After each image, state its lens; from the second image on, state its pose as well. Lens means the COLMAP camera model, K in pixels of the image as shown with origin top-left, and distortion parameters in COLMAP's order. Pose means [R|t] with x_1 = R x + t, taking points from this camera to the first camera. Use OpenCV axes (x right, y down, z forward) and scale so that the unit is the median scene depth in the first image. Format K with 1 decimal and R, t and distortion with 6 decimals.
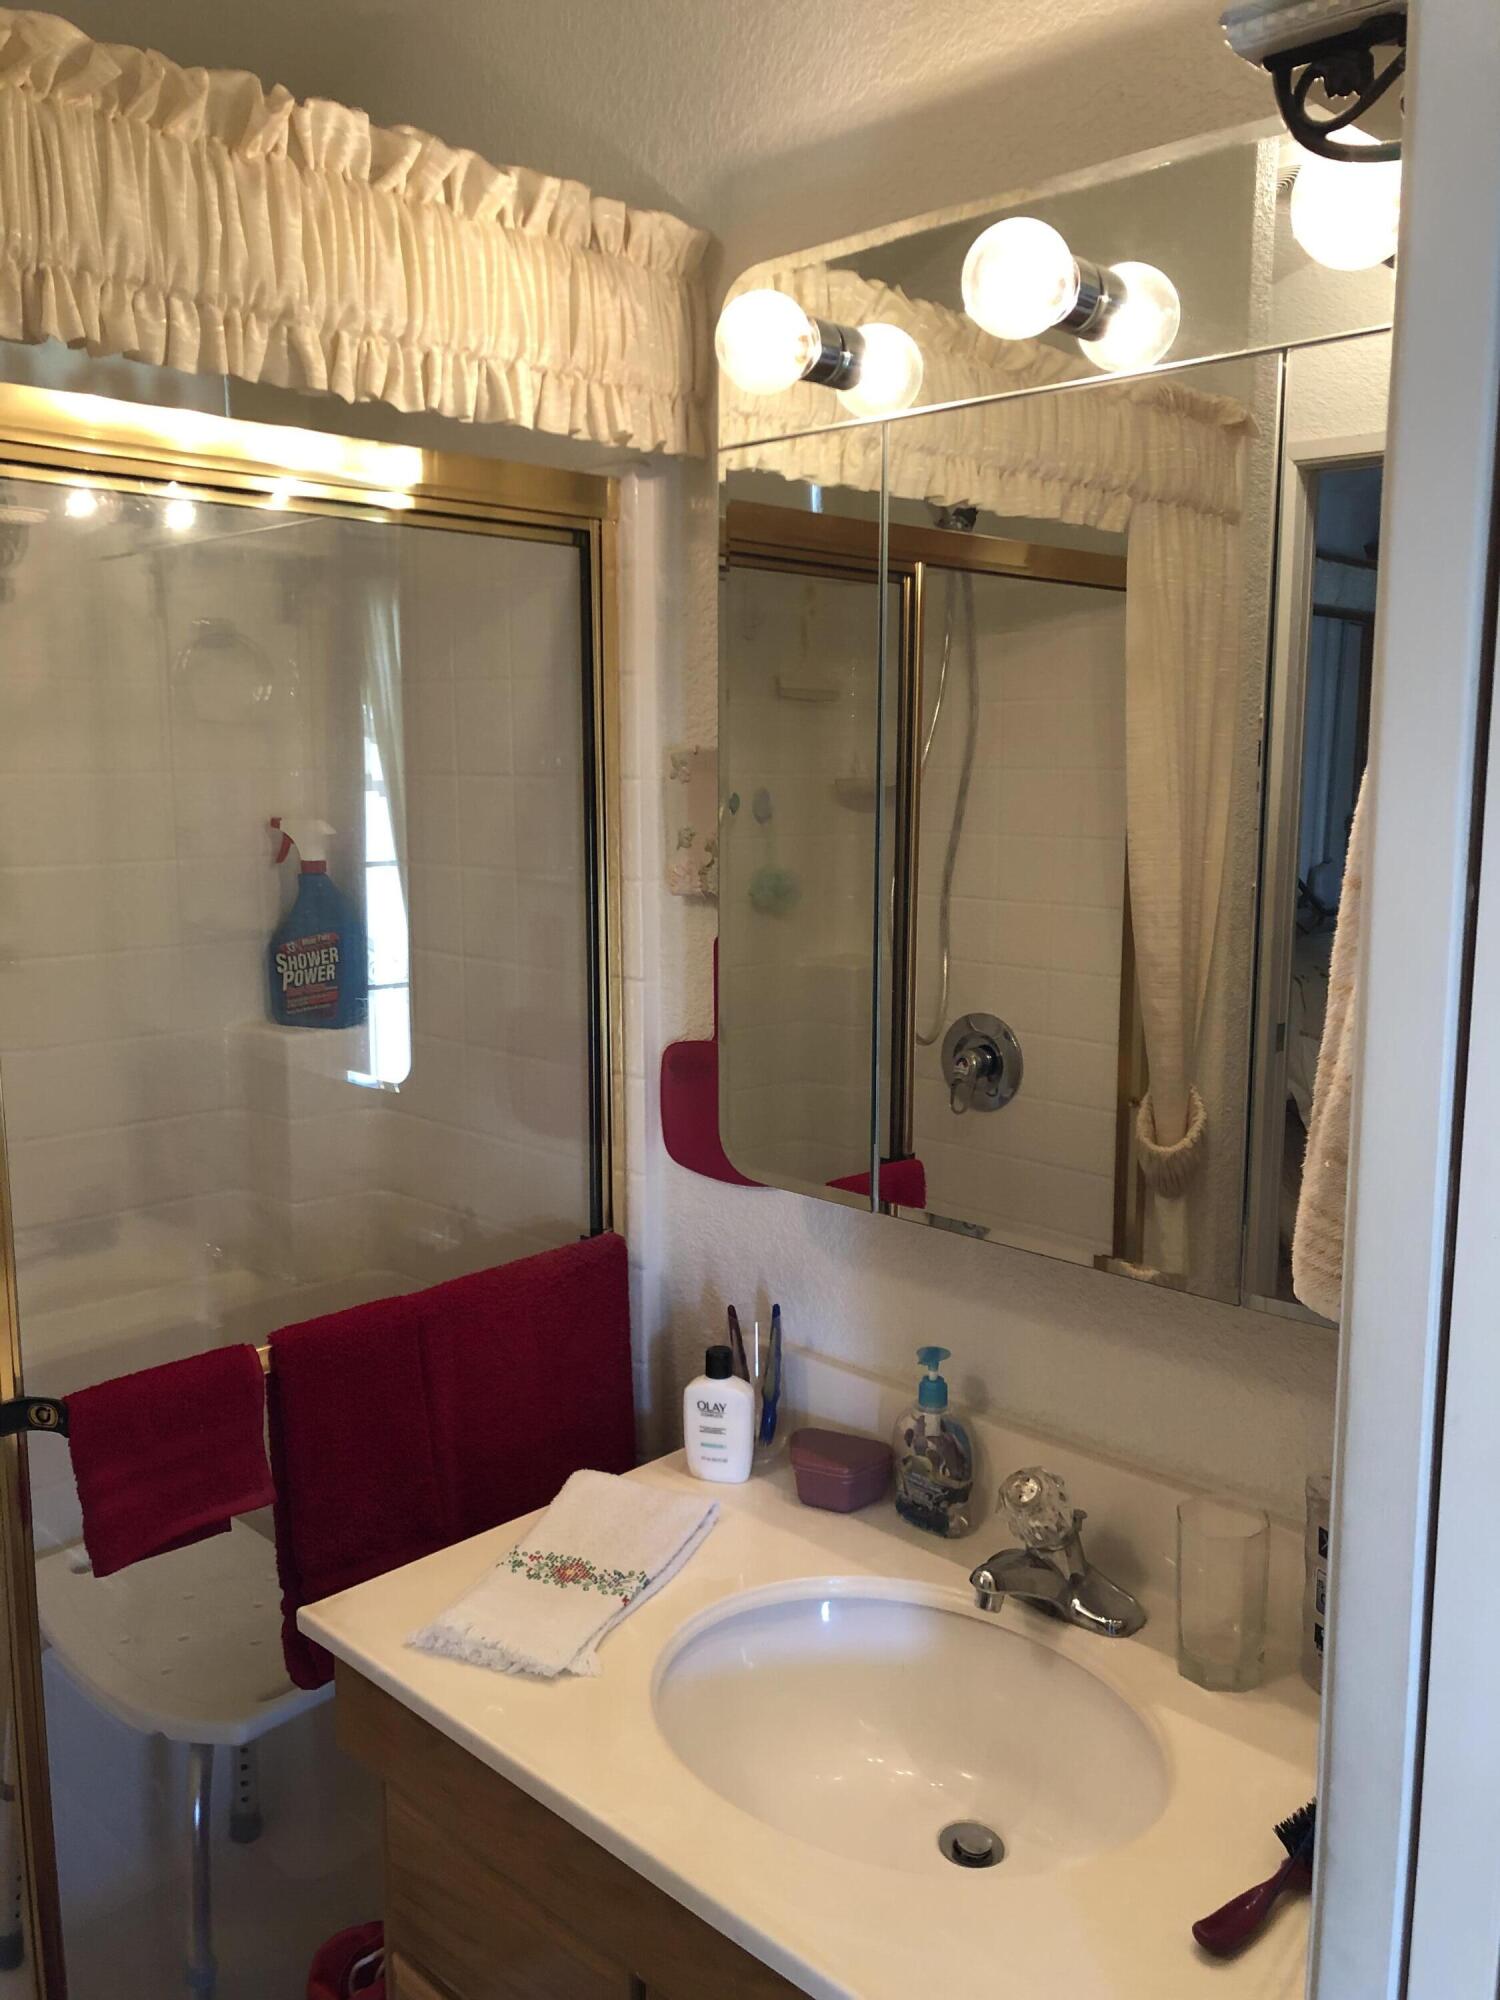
lens RADIAL K [[1618.1, 0, 750.0], [0, 1618.1, 1000.0], [0, 0, 1]] dist [0.001691, 0.081017]
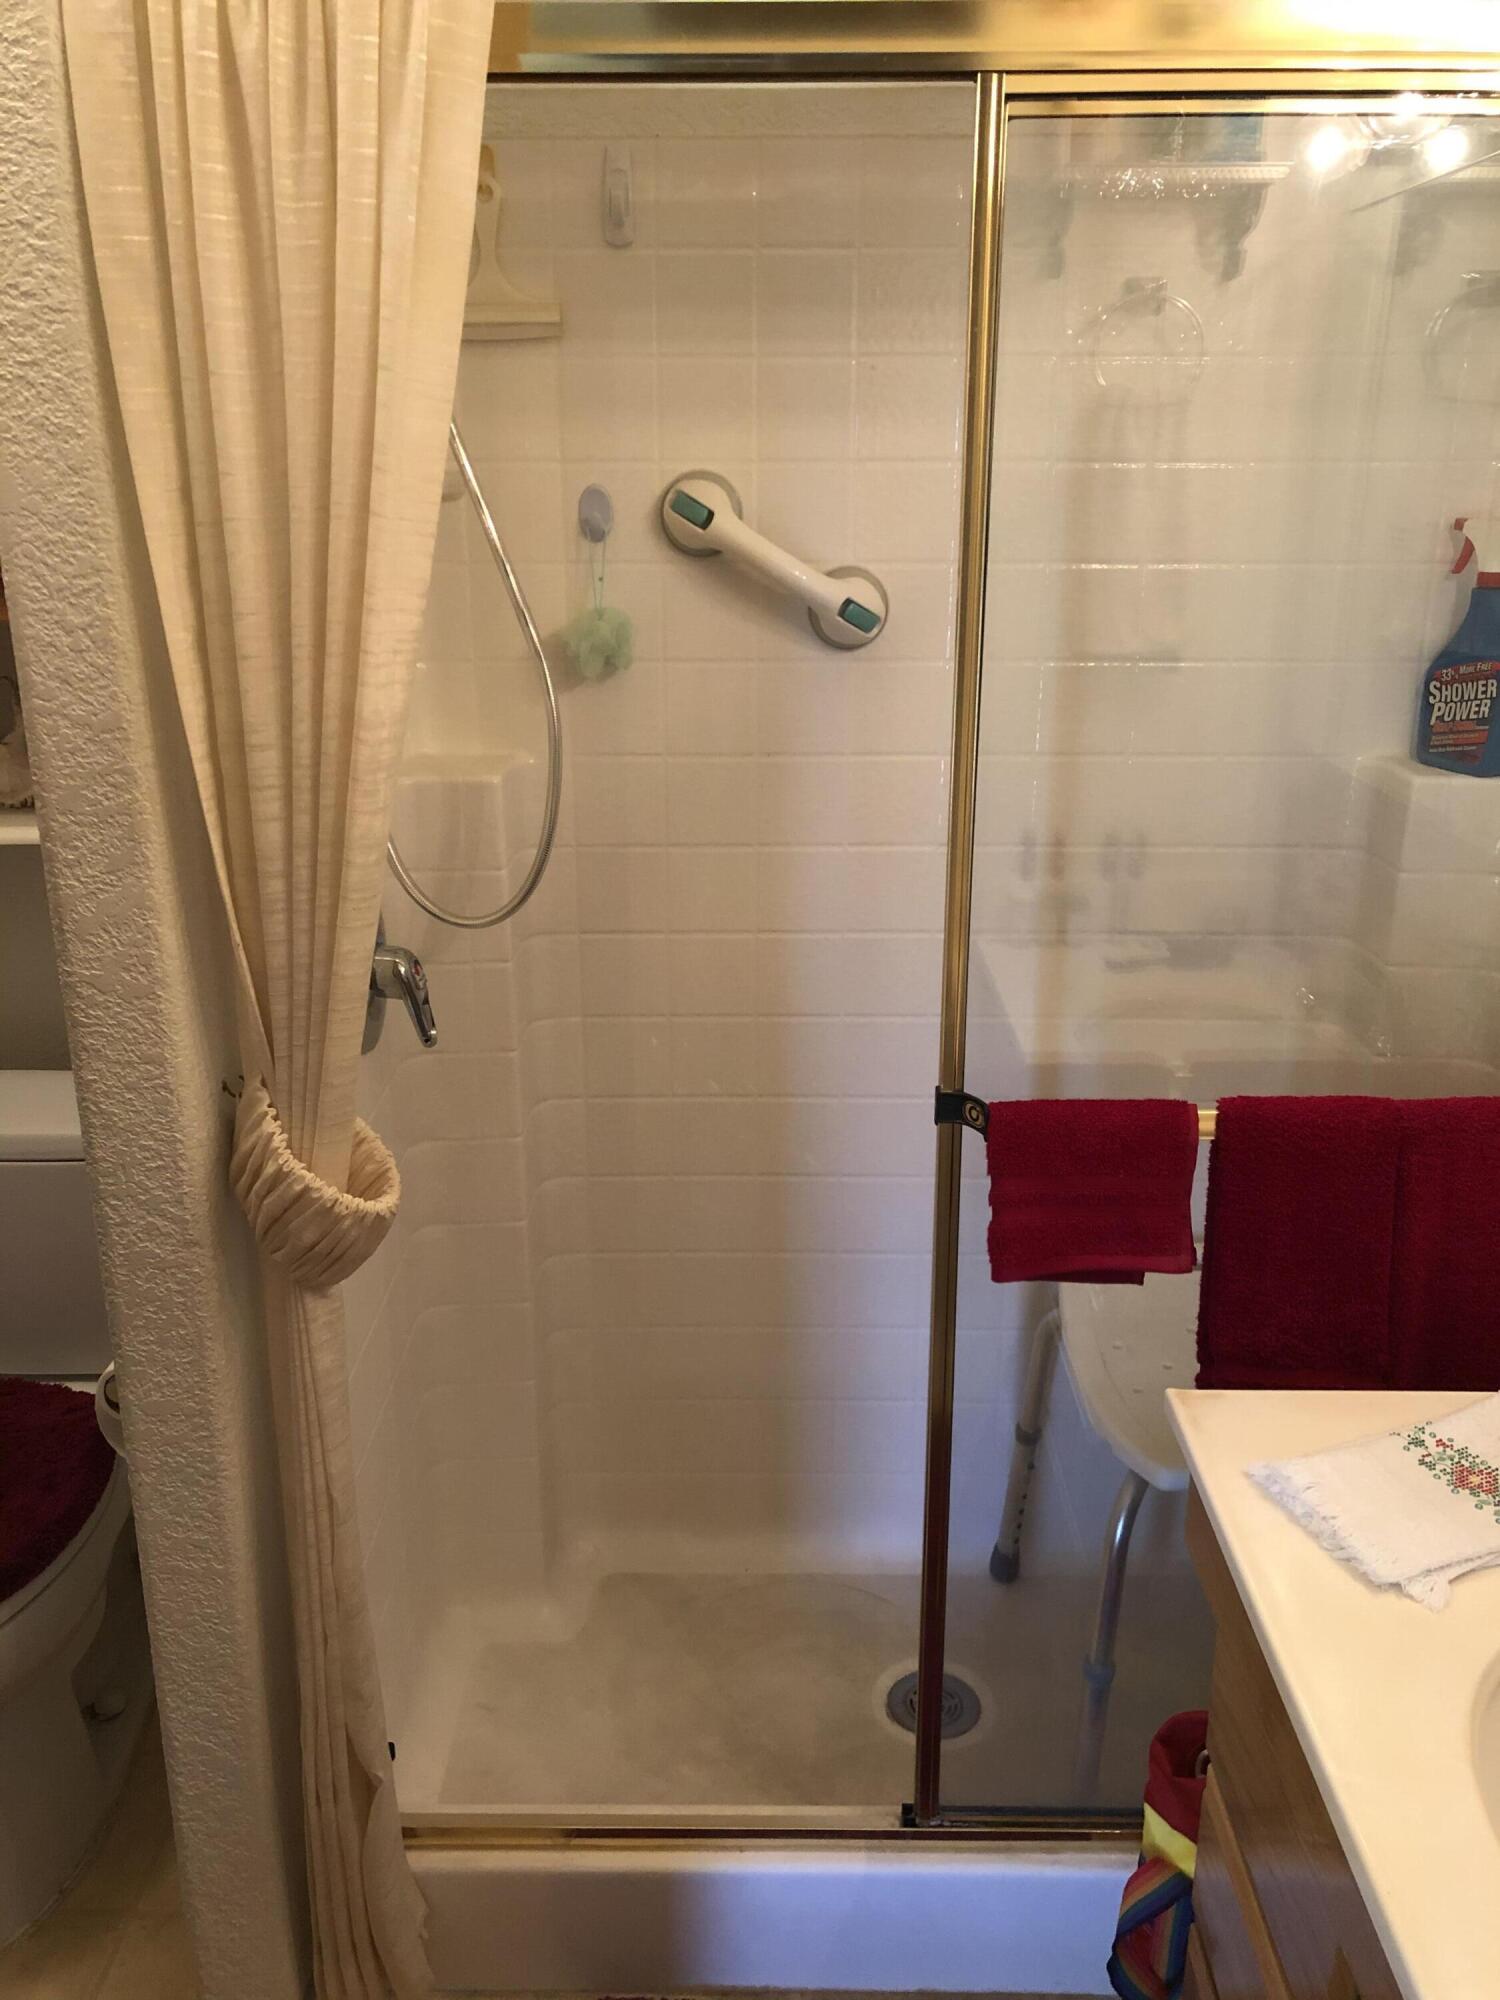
lens RADIAL K [[1634.8, 0, 726.7], [0, 1634.8, 994.9], [0, 0, 1]] dist [0.009233, 0.017009]
pose [[0.695075, 0.227638, -0.681947, 0.108773], [-0.108813, 0.970931, 0.213195, -0.015119], [0.710655, -0.073981, 0.699640, 0.138656]]
